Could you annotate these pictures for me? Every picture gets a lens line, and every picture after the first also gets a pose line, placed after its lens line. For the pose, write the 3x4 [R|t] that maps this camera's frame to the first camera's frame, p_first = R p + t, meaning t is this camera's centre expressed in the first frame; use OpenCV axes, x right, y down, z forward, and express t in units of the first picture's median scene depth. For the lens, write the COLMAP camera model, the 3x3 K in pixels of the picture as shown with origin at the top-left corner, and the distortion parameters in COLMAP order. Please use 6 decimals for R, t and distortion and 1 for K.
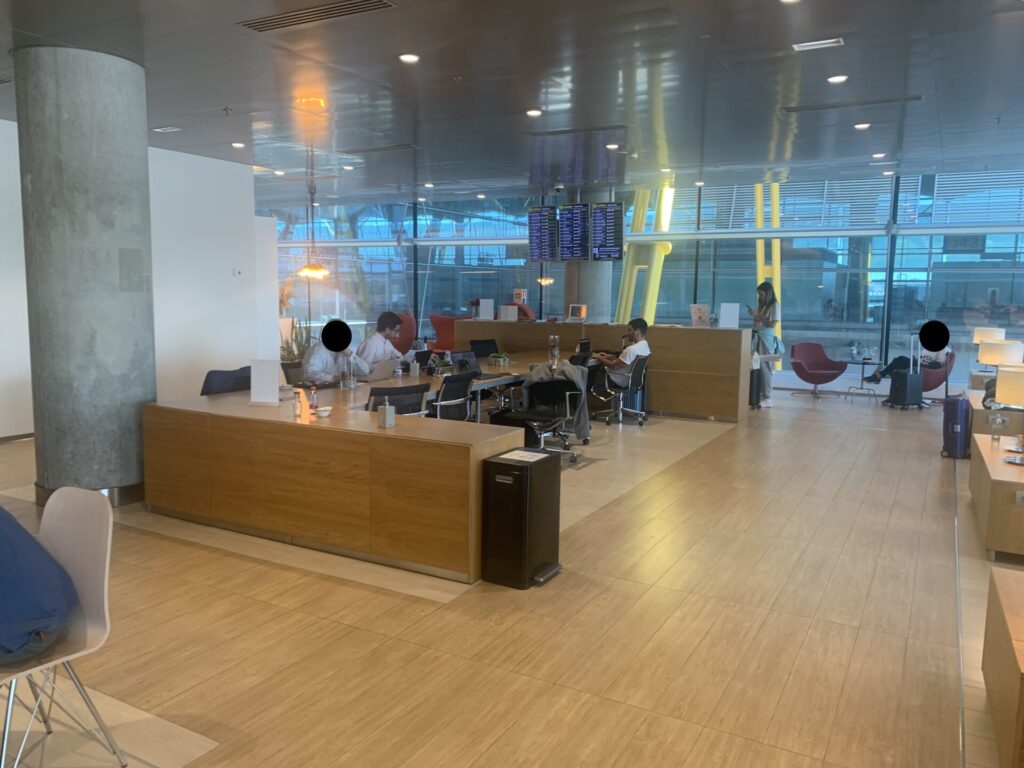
lens RADIAL K [[777.2, 0, 510.1], [0, 777.2, 384.3], [0, 0, 1]] dist [0.030658, -0.000513]
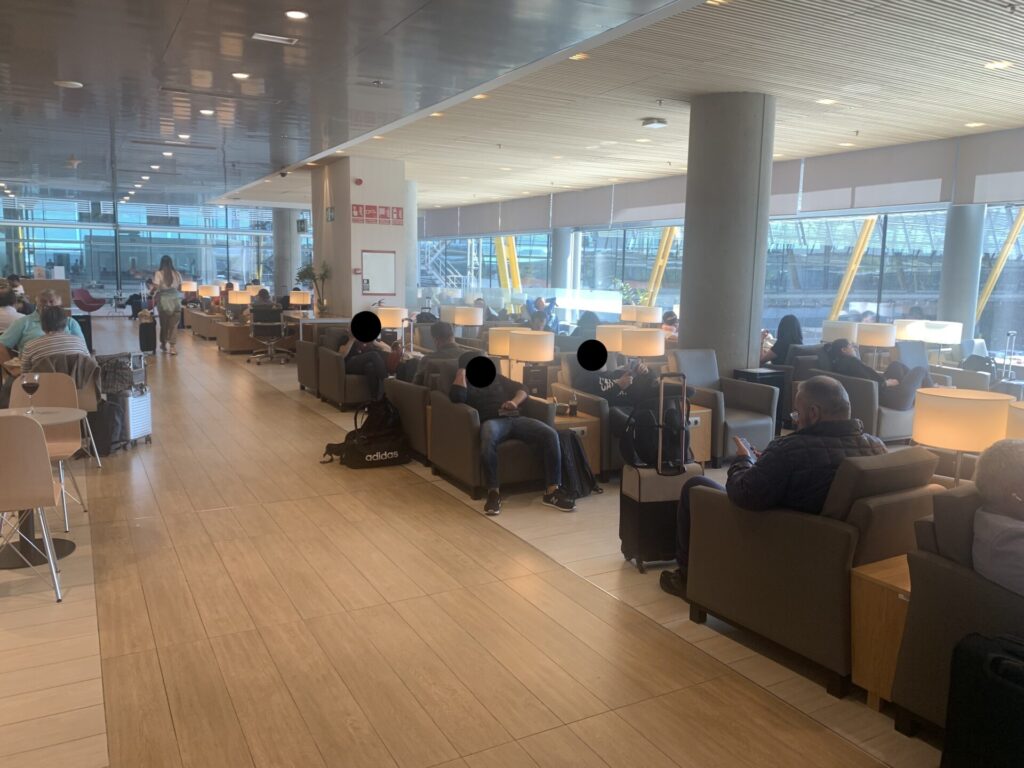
lens RADIAL K [[777.2, 0, 511.6], [0, 777.2, 381.8], [0, 0, 1]] dist [0.030658, -0.000513]
pose [[0.508302, -0.137138, 0.850189, -0.259095], [0.105291, 0.989729, 0.096696, 0.033885], [-0.854718, 0.040367, 0.517521, -0.288894]]
